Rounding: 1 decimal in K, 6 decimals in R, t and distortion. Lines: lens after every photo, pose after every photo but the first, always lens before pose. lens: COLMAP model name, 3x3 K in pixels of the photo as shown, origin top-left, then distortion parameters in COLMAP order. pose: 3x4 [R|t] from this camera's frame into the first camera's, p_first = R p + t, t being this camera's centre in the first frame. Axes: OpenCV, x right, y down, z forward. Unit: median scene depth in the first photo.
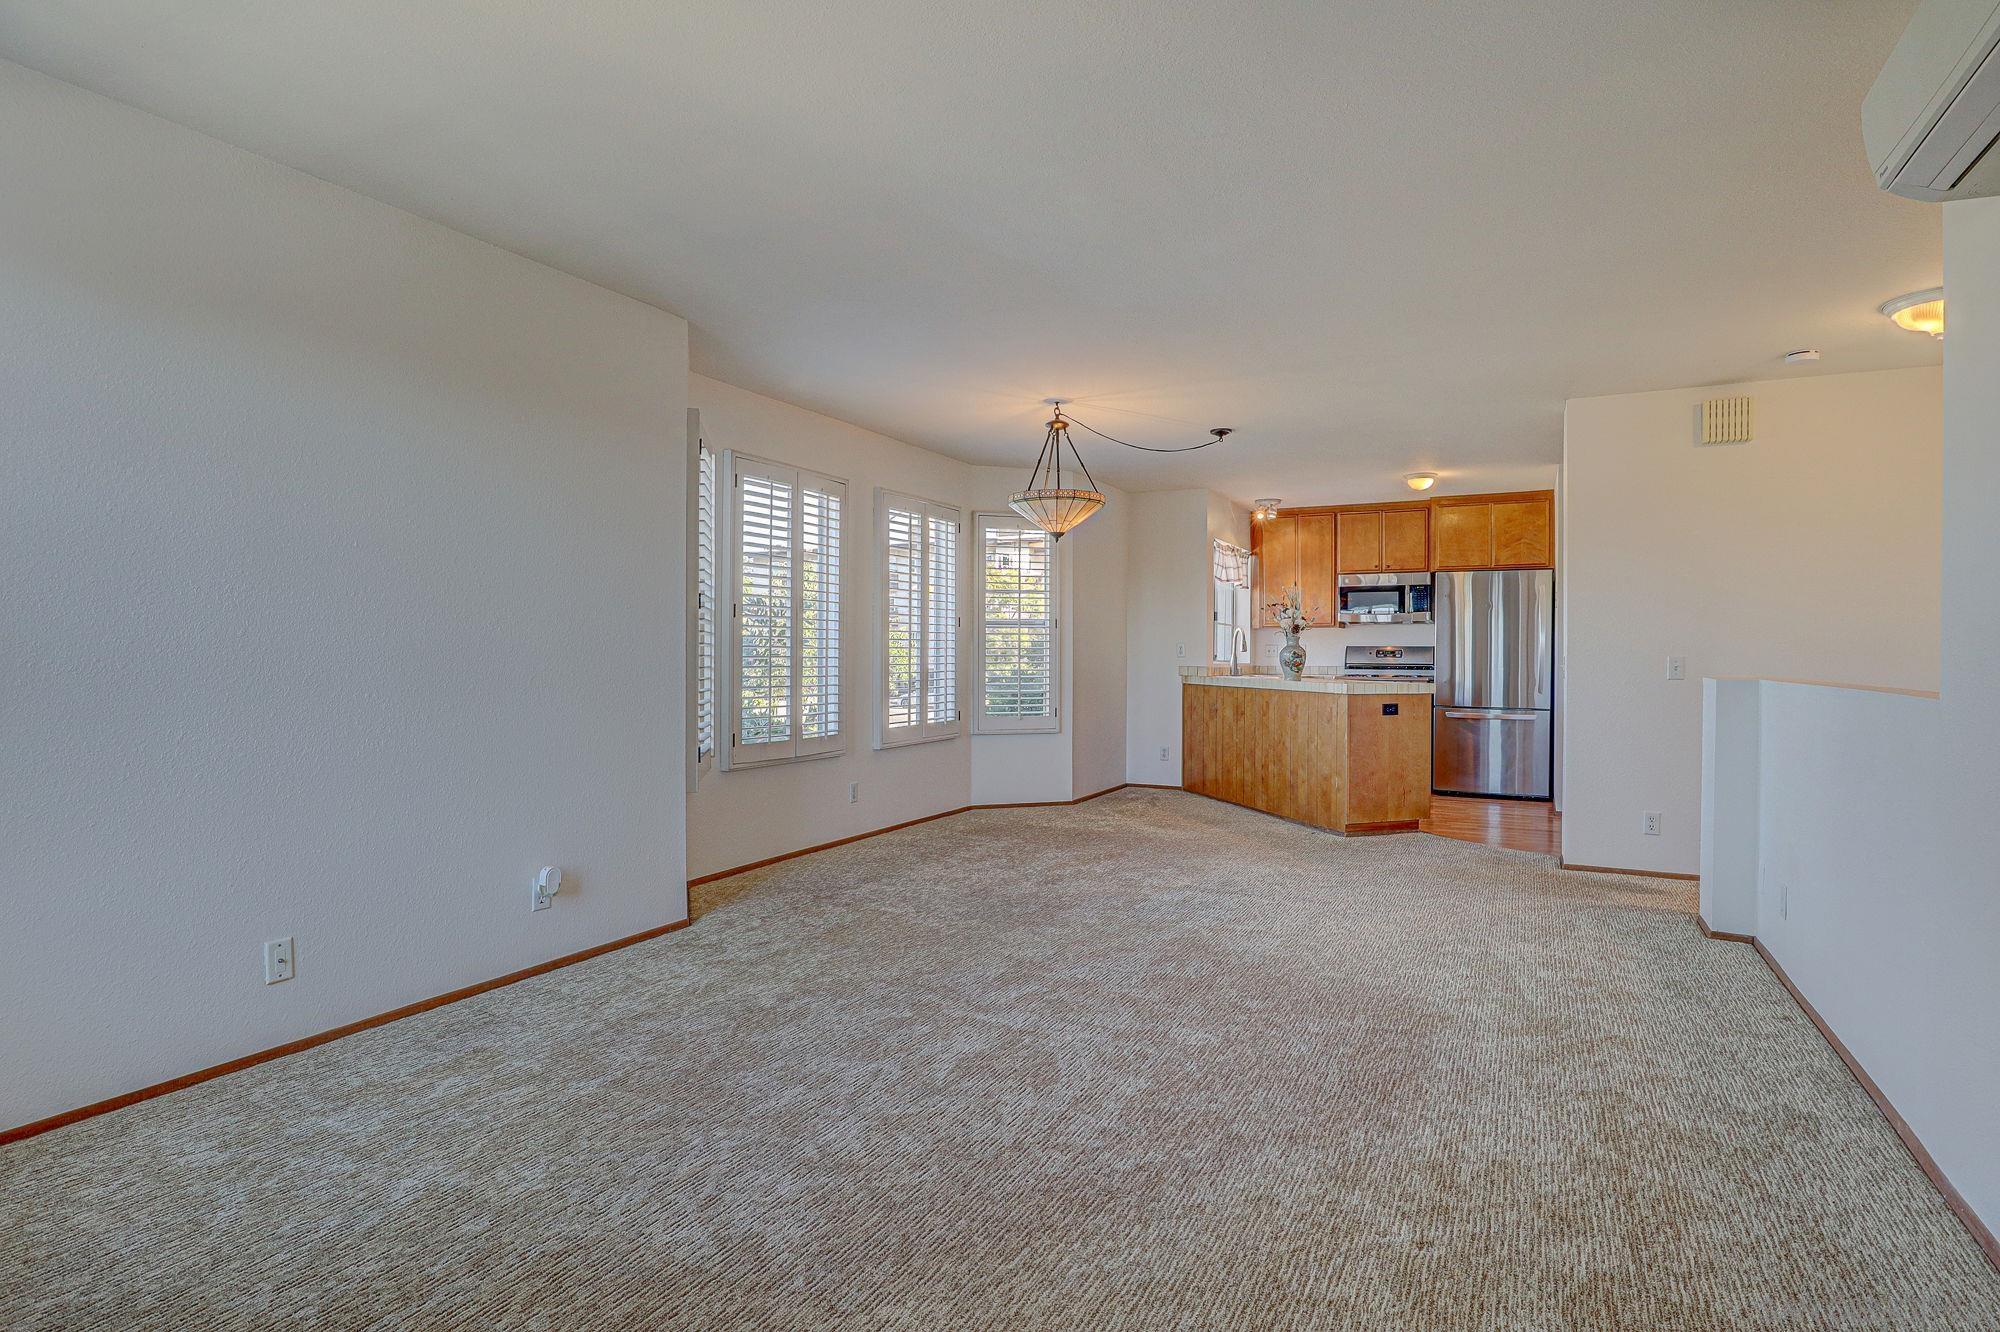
lens RADIAL K [[1001.3, 0, 1000.0], [0, 1001.3, 666.0], [0, 0, 1]] dist [-0.000815, 0.000168]
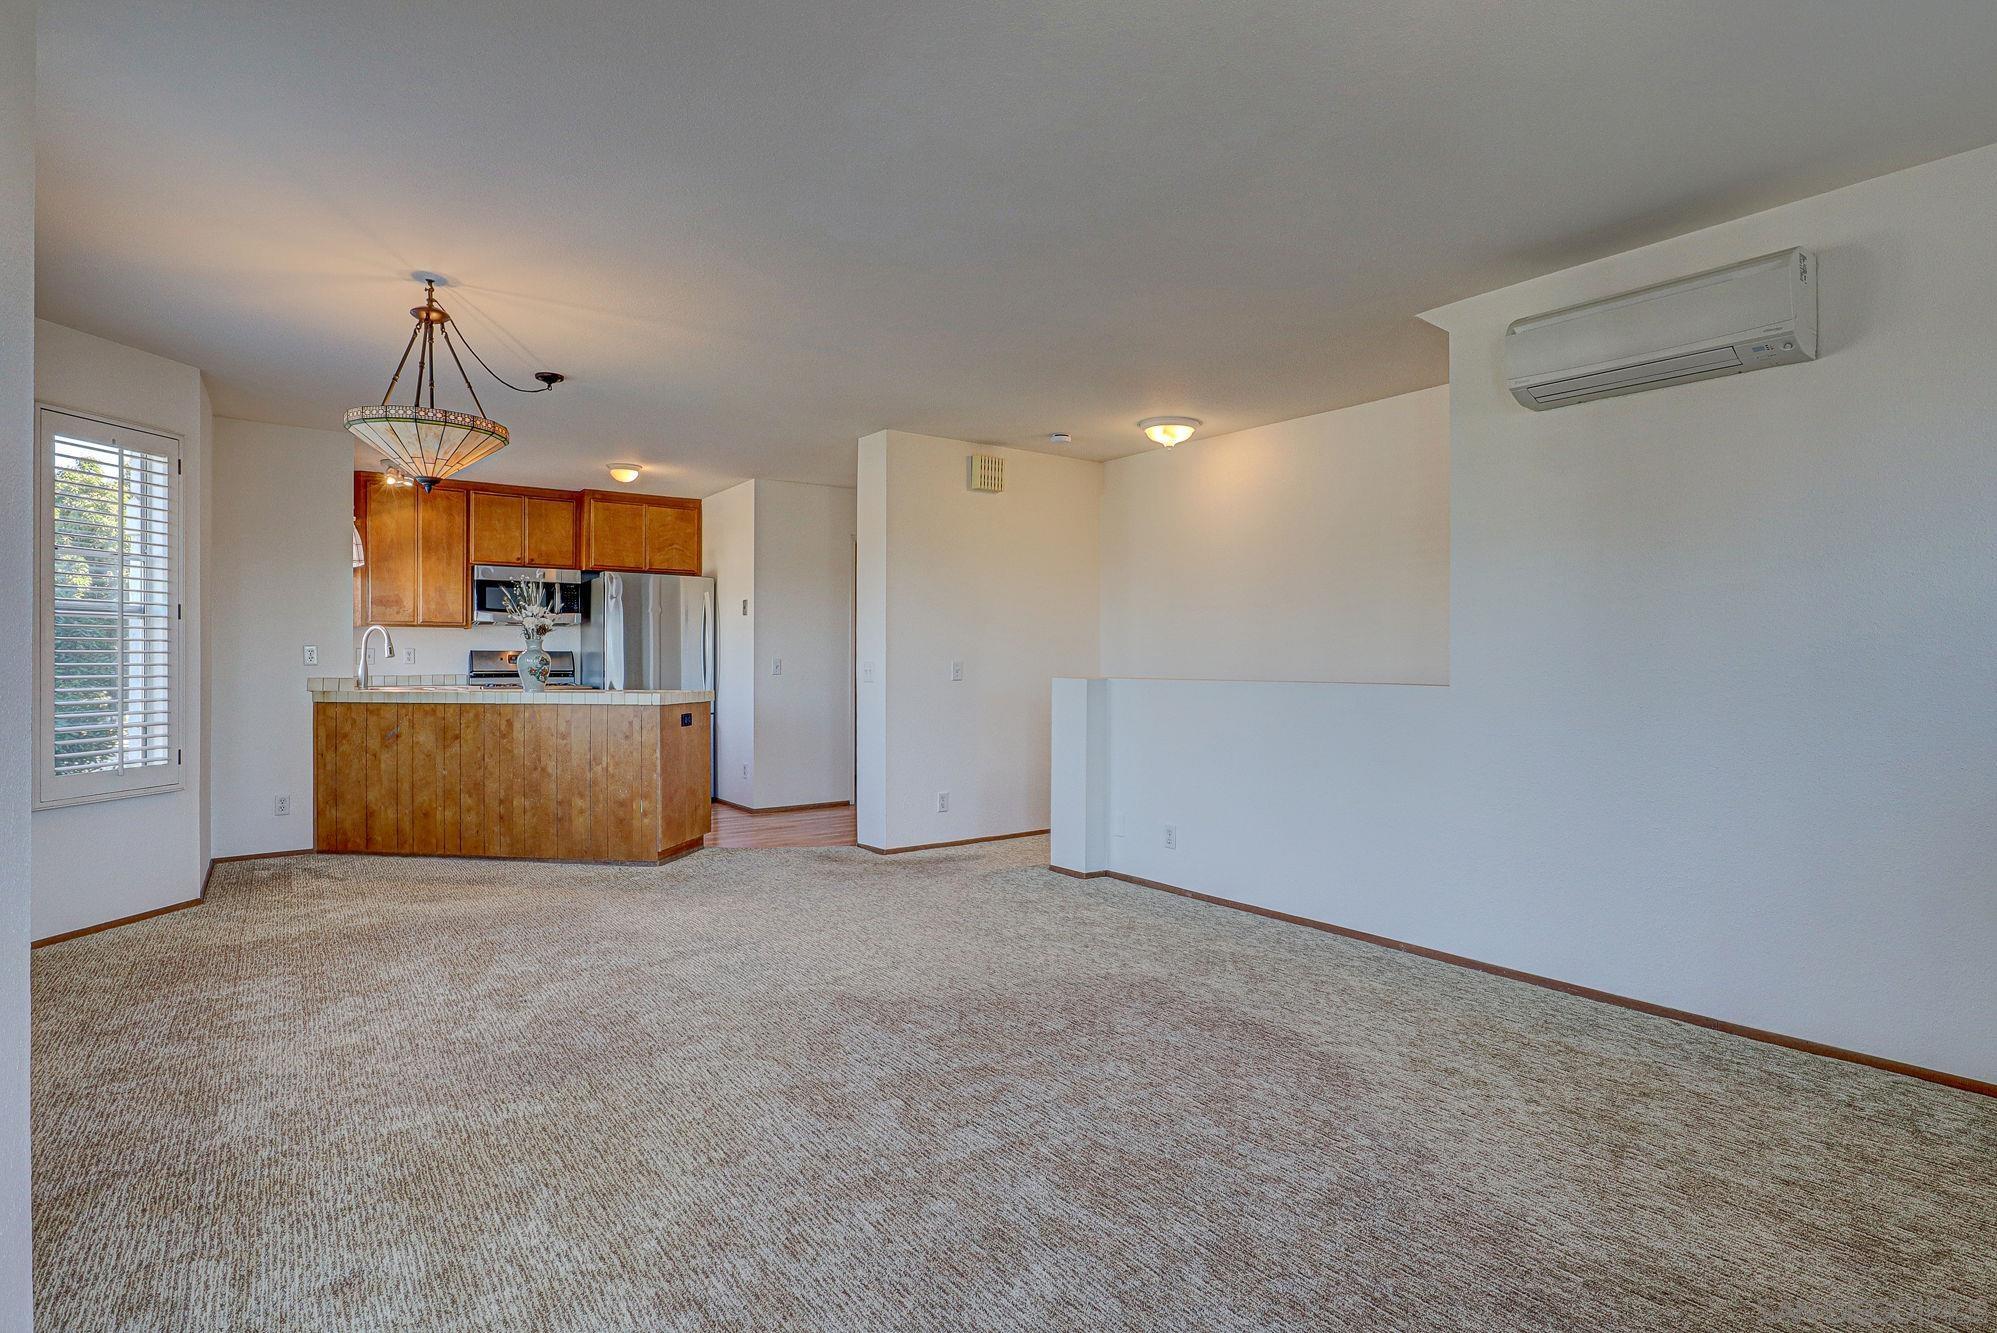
lens RADIAL K [[1041.6, 0, 998.5], [0, 1041.6, 666.5], [0, 0, 1]] dist [-0.001369, 0.000052]
pose [[0.446976, -0.008459, 0.894506, -0.268504], [0.012829, 0.999913, 0.003045, -0.003931], [-0.894454, 0.010115, 0.447046, 0.247043]]
